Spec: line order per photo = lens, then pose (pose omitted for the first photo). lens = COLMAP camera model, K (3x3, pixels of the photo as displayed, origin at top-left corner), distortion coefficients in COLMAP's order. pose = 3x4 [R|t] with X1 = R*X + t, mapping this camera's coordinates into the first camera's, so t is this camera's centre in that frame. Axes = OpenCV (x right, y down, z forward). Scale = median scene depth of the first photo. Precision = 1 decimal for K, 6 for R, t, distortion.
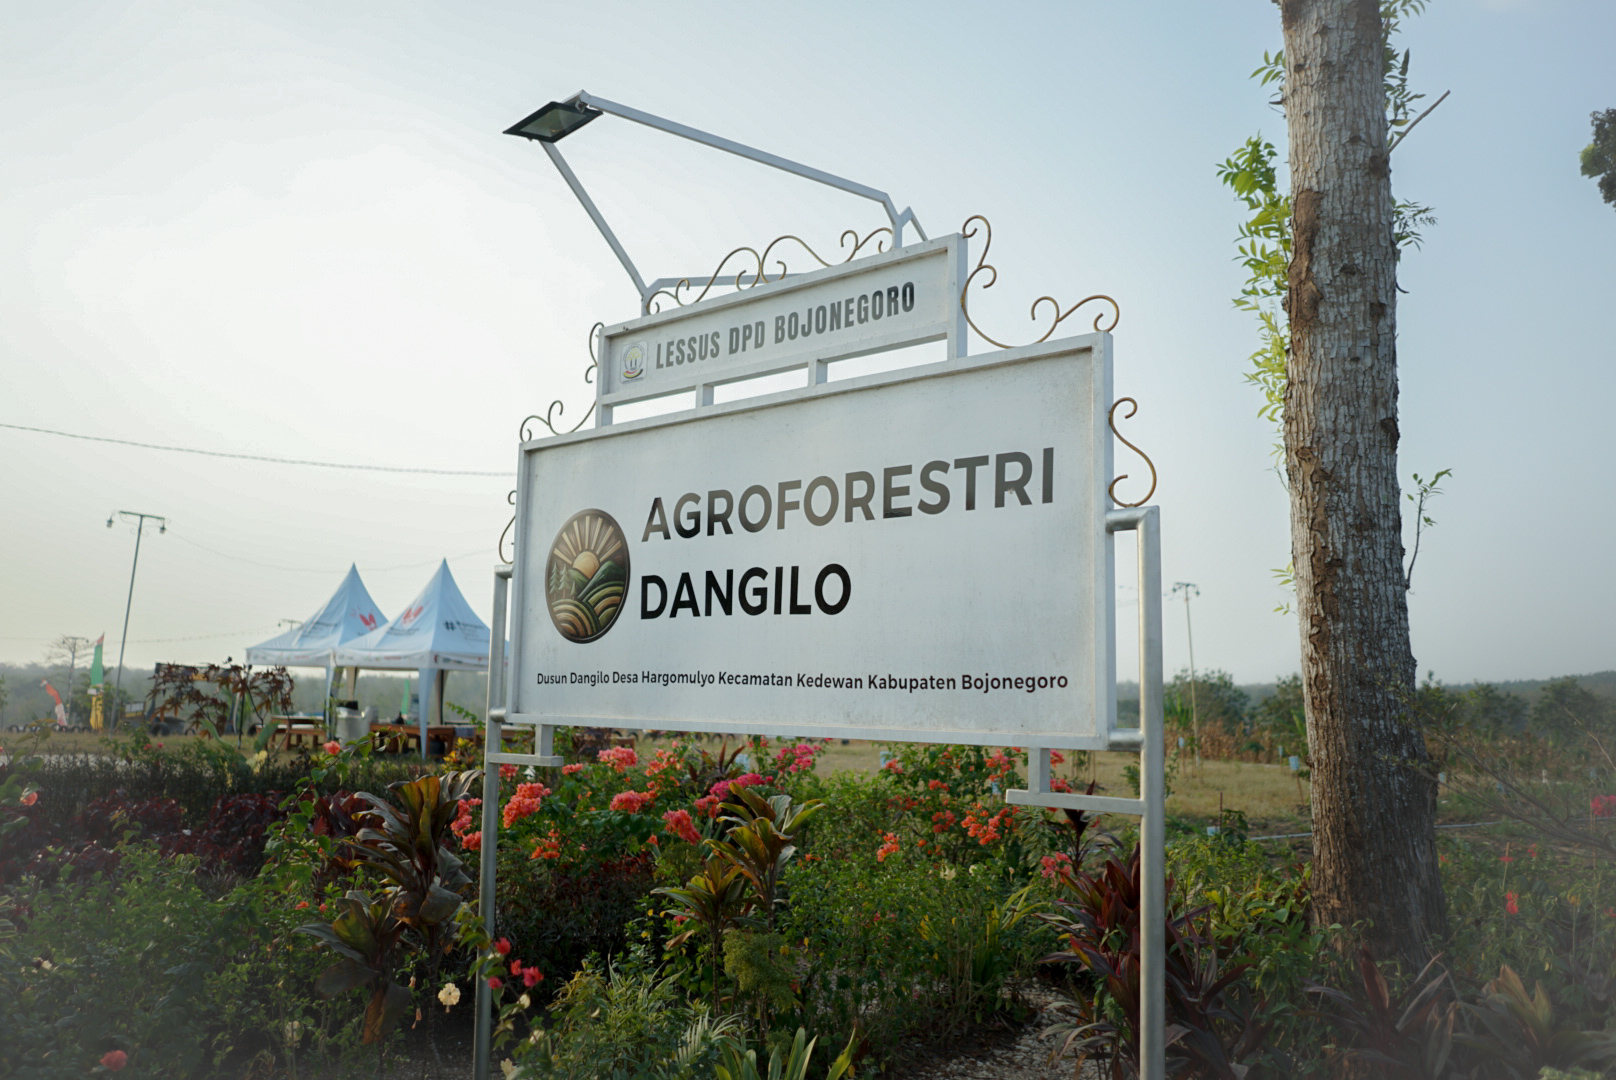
lens RADIAL K [[1275.7, 0, 808.0], [0, 1275.7, 540.0], [0, 0, 1]] dist [-0.004245, -0.001579]
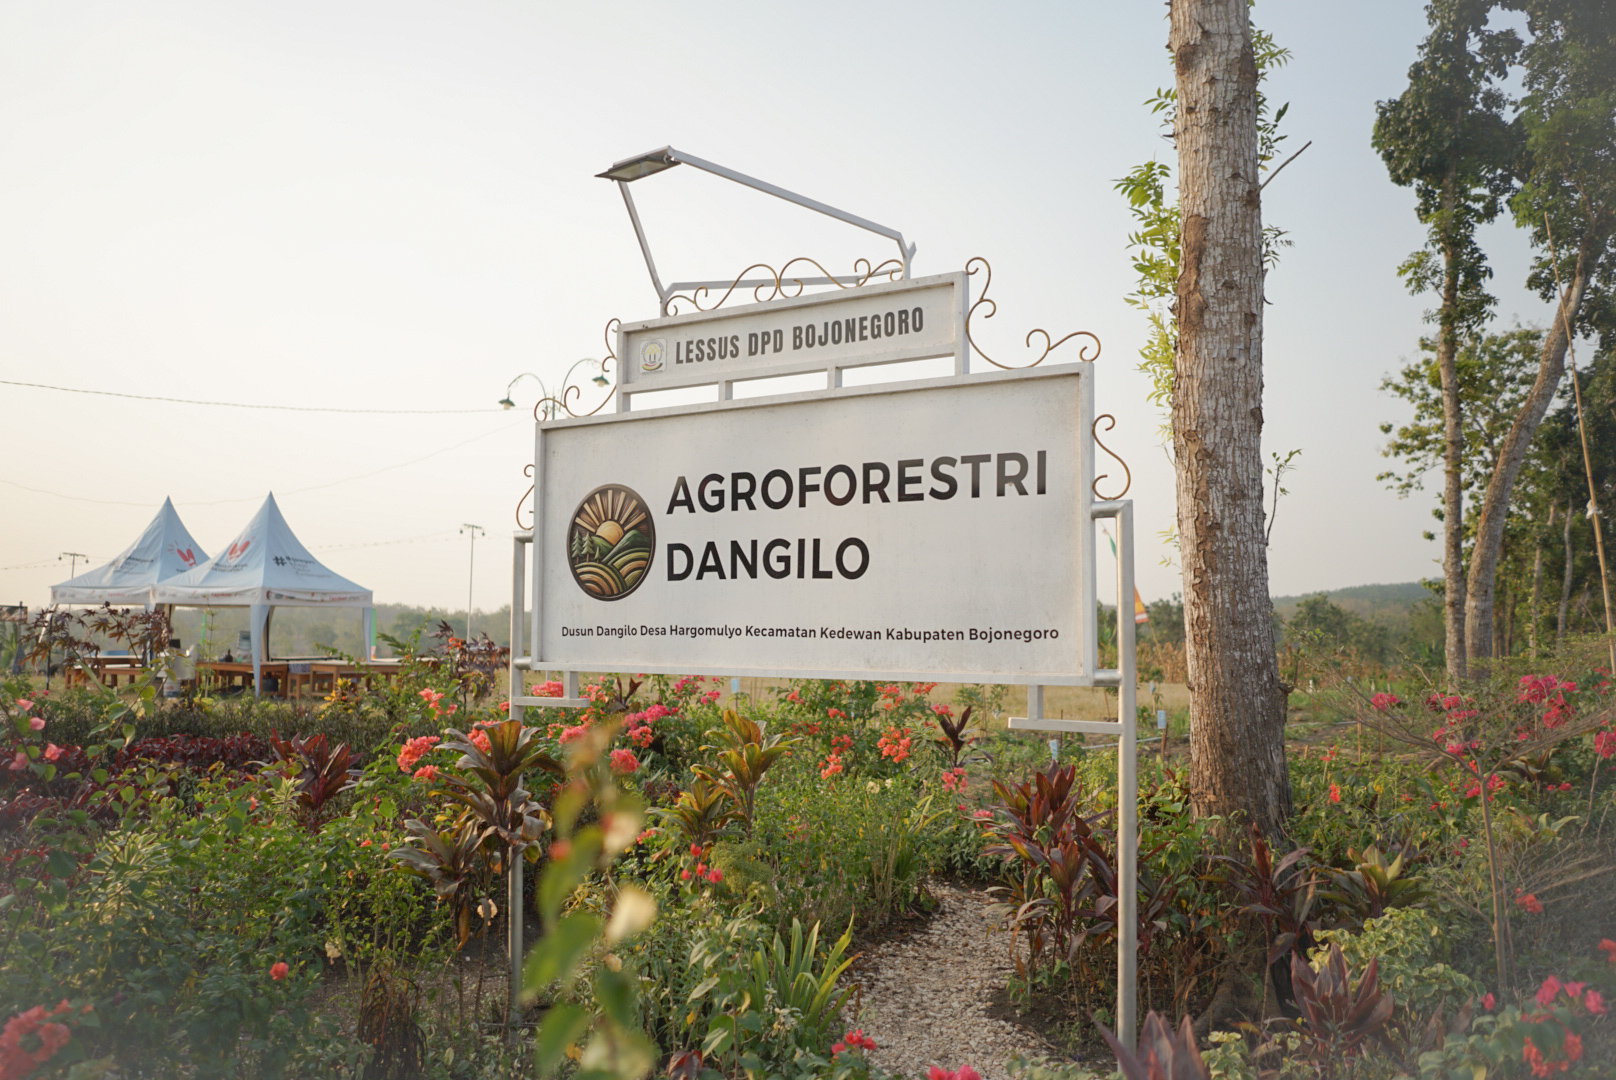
lens RADIAL K [[1294.4, 0, 808.0], [0, 1294.4, 540.0], [0, 0, 1]] dist [-0.003023, -0.000216]
pose [[0.986201, -0.006604, 0.165422, -0.189221], [-0.003582, 0.998119, 0.061199, -0.045551], [-0.165515, -0.060947, 0.984322, -0.175450]]
